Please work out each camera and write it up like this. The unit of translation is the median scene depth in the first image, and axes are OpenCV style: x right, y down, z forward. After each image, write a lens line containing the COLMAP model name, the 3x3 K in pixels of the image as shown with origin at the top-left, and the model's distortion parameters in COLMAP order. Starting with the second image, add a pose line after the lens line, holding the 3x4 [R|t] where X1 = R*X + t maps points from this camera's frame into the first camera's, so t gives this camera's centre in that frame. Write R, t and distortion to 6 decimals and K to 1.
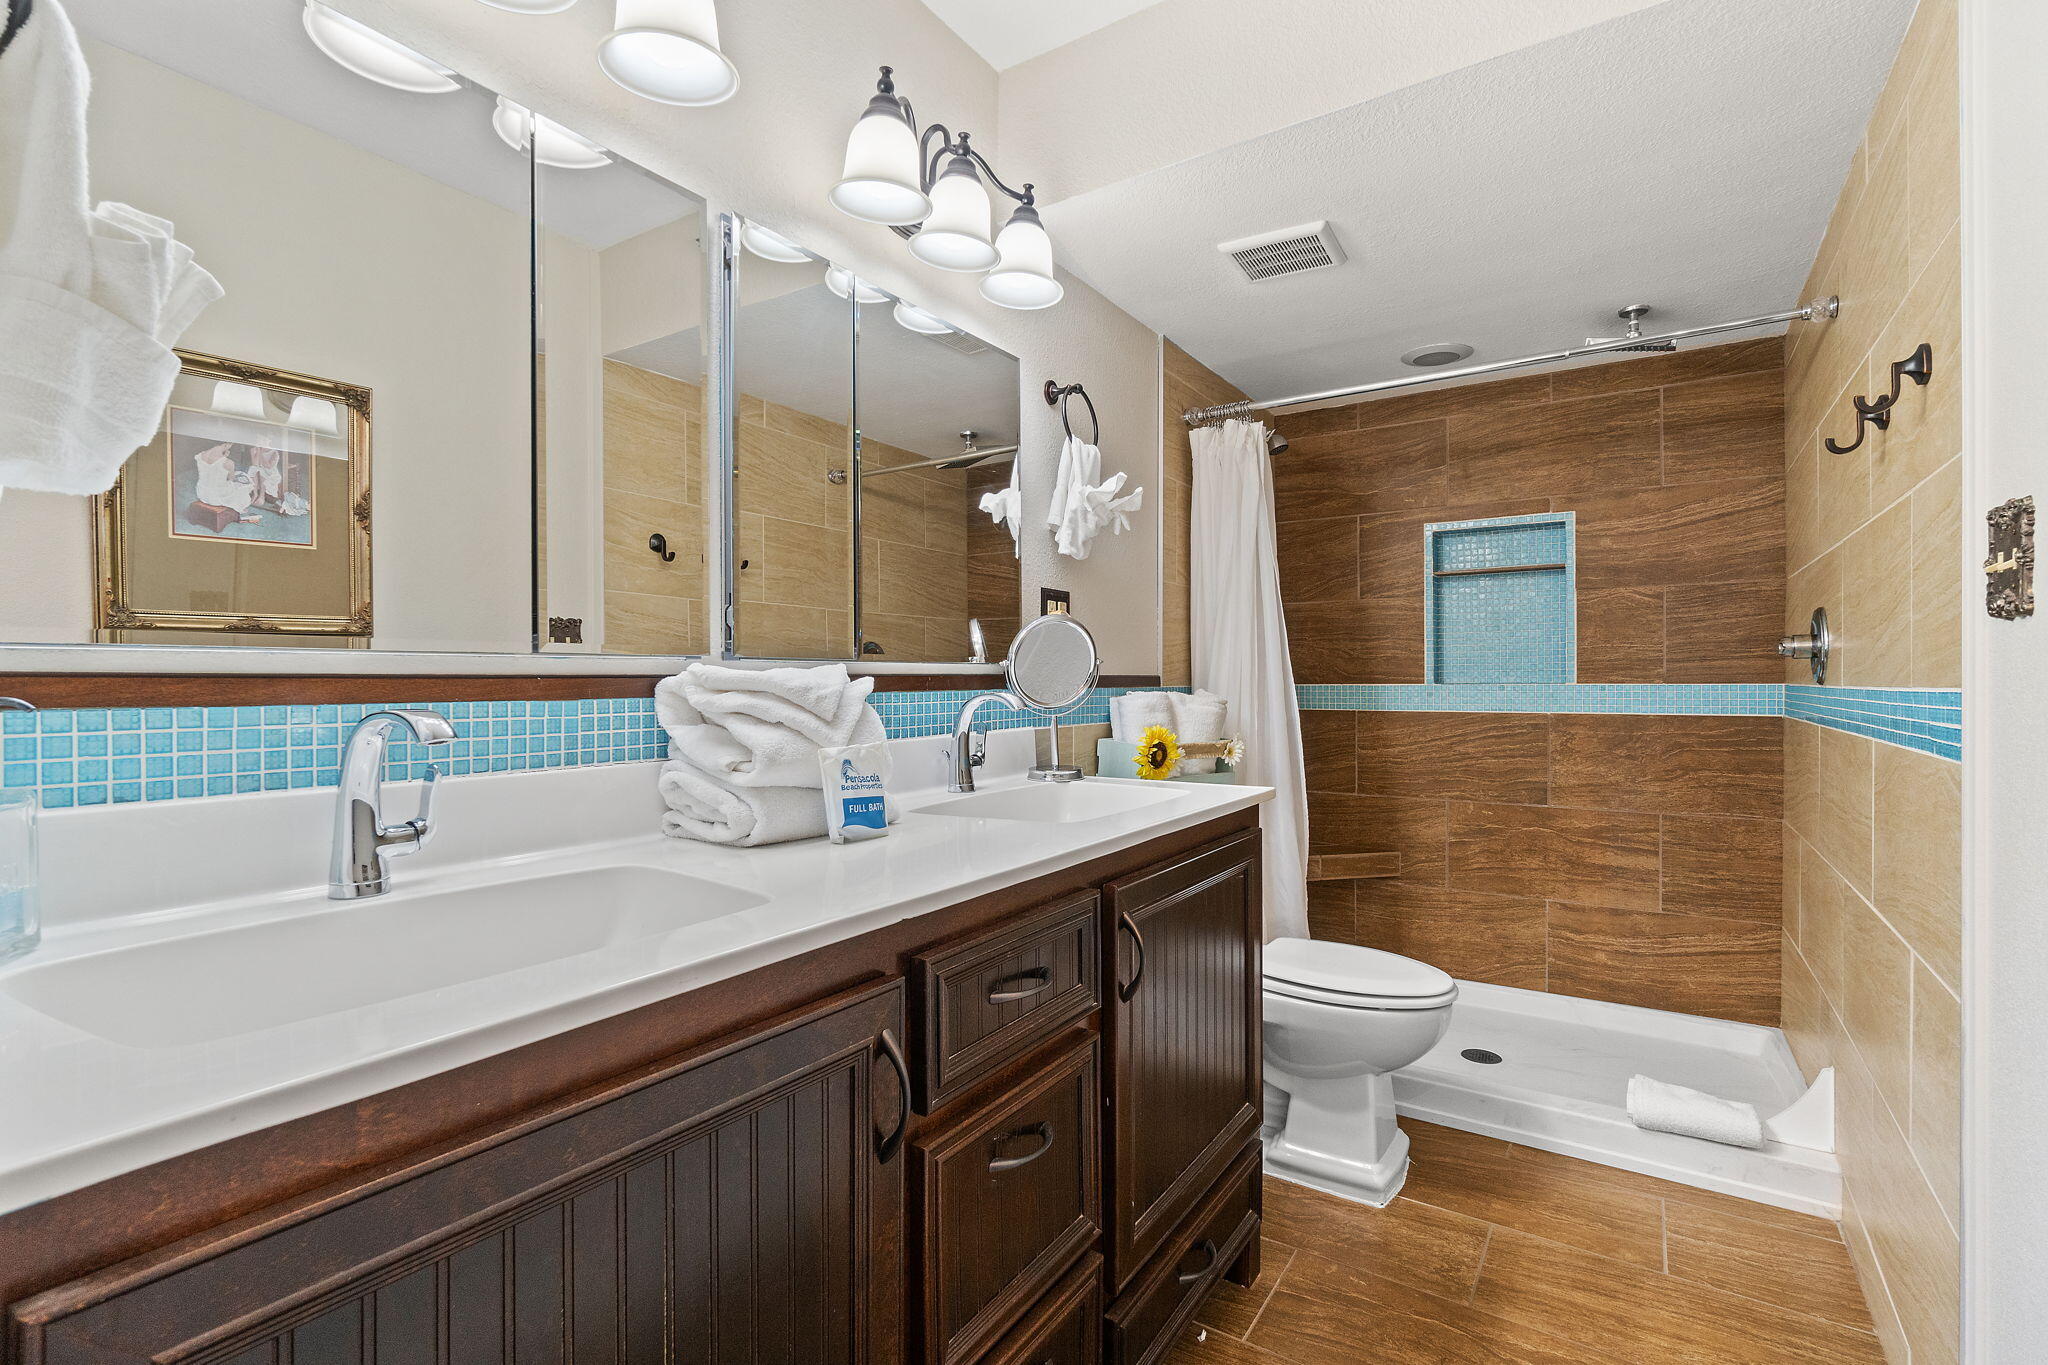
lens RADIAL K [[892.9, 0, 1038.3], [0, 892.9, 683.0], [0, 0, 1]] dist [-0.001774, -0.000441]
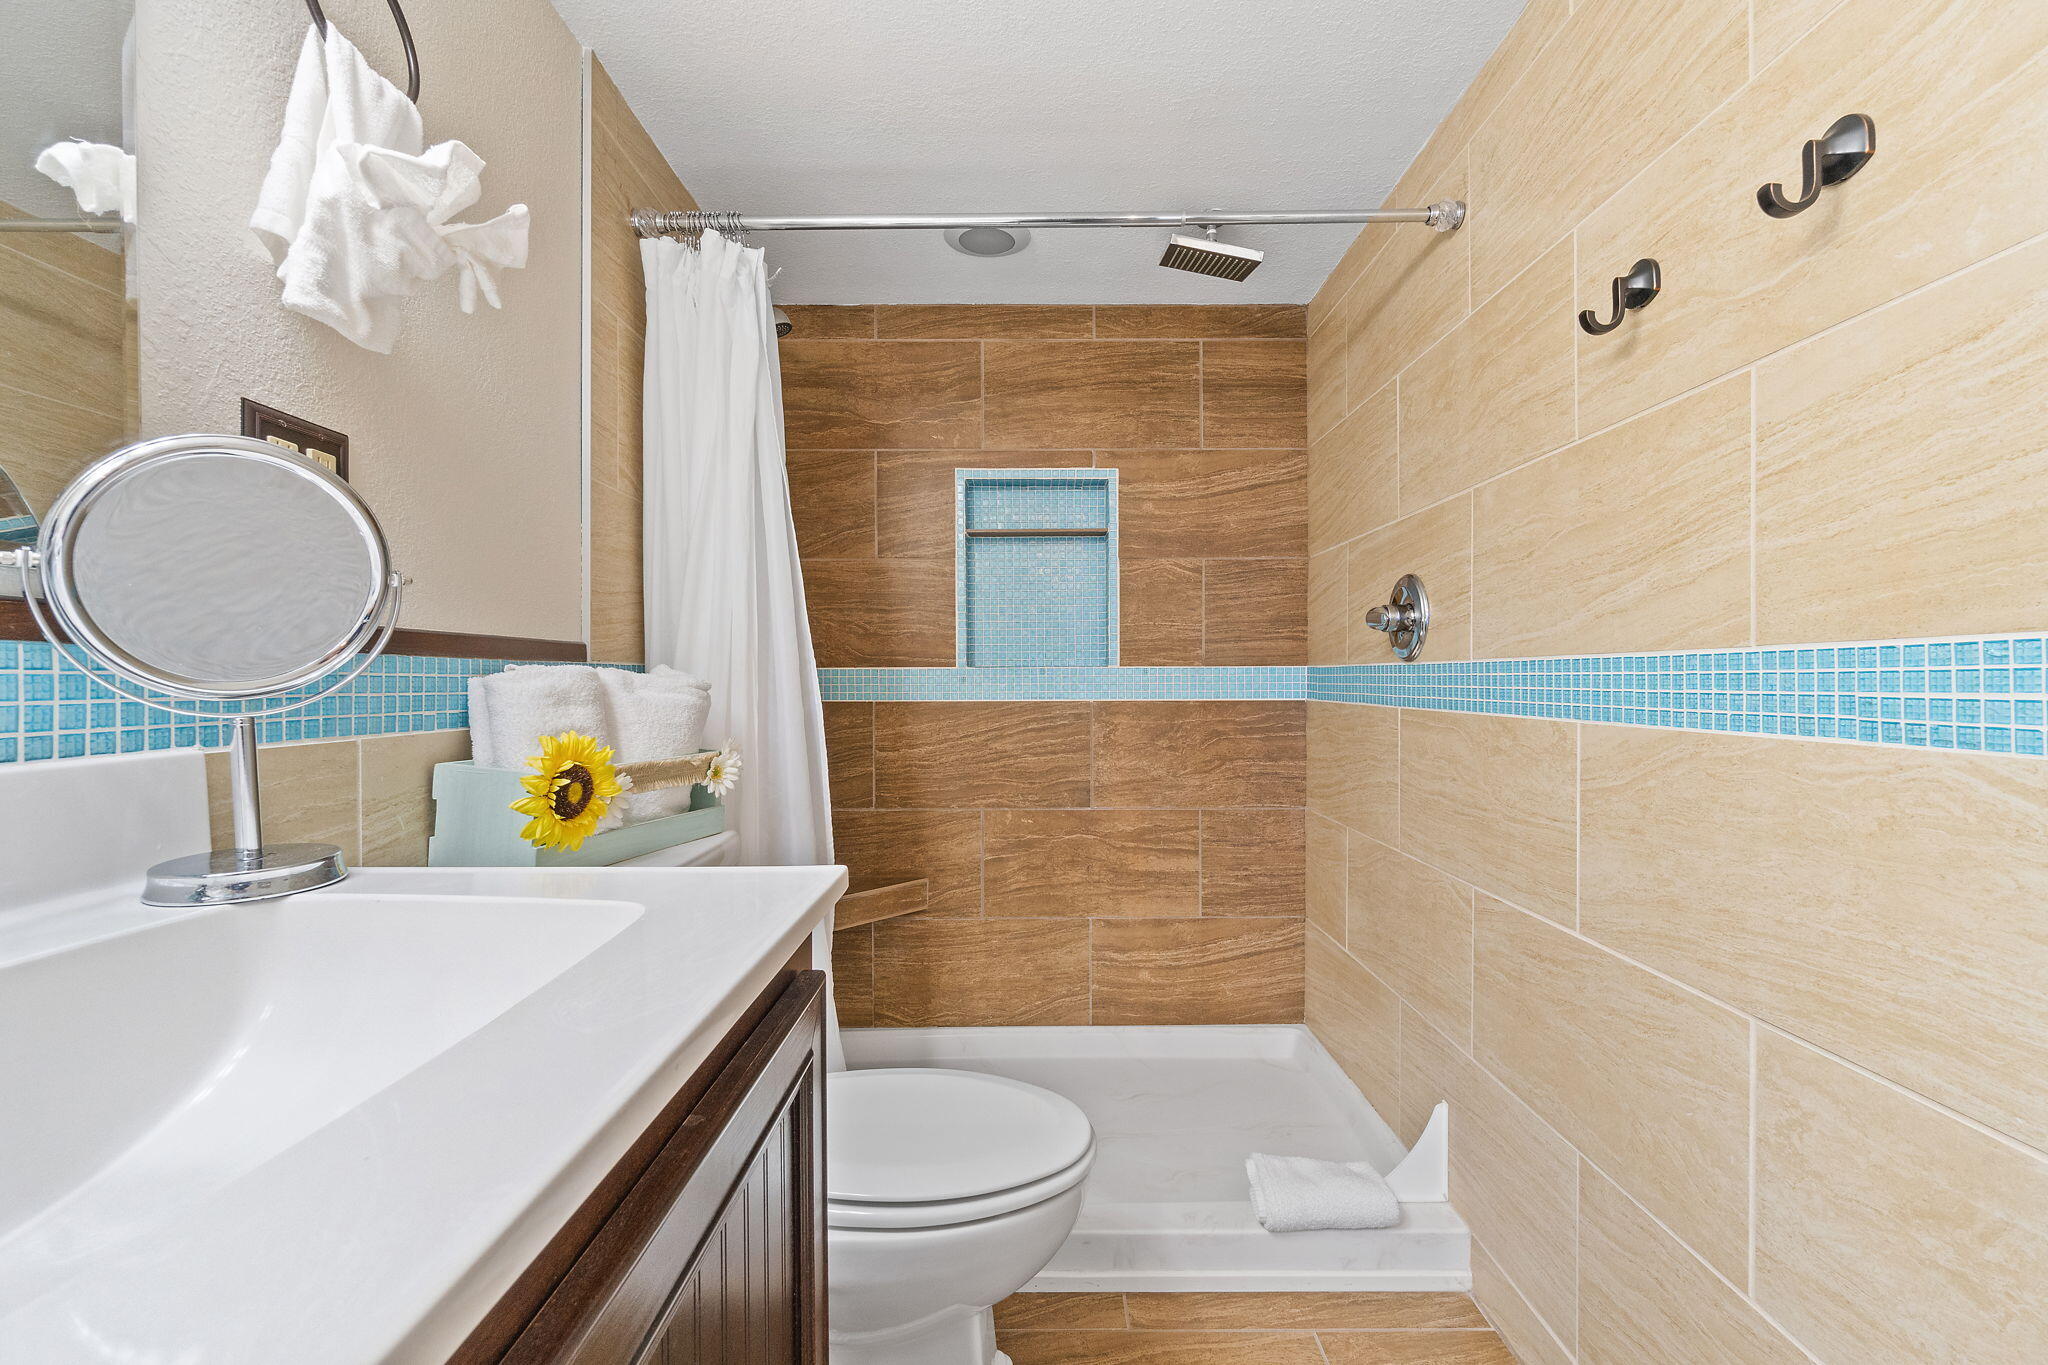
lens RADIAL K [[892.9, 0, 1038.3], [0, 892.9, 683.0], [0, 0, 1]] dist [-0.001774, -0.000441]
pose [[0.833131, -0.002641, 0.553069, 0.057678], [0.000165, 0.999990, 0.004525, 0.013915], [-0.553075, -0.003679, 0.833123, 0.339353]]
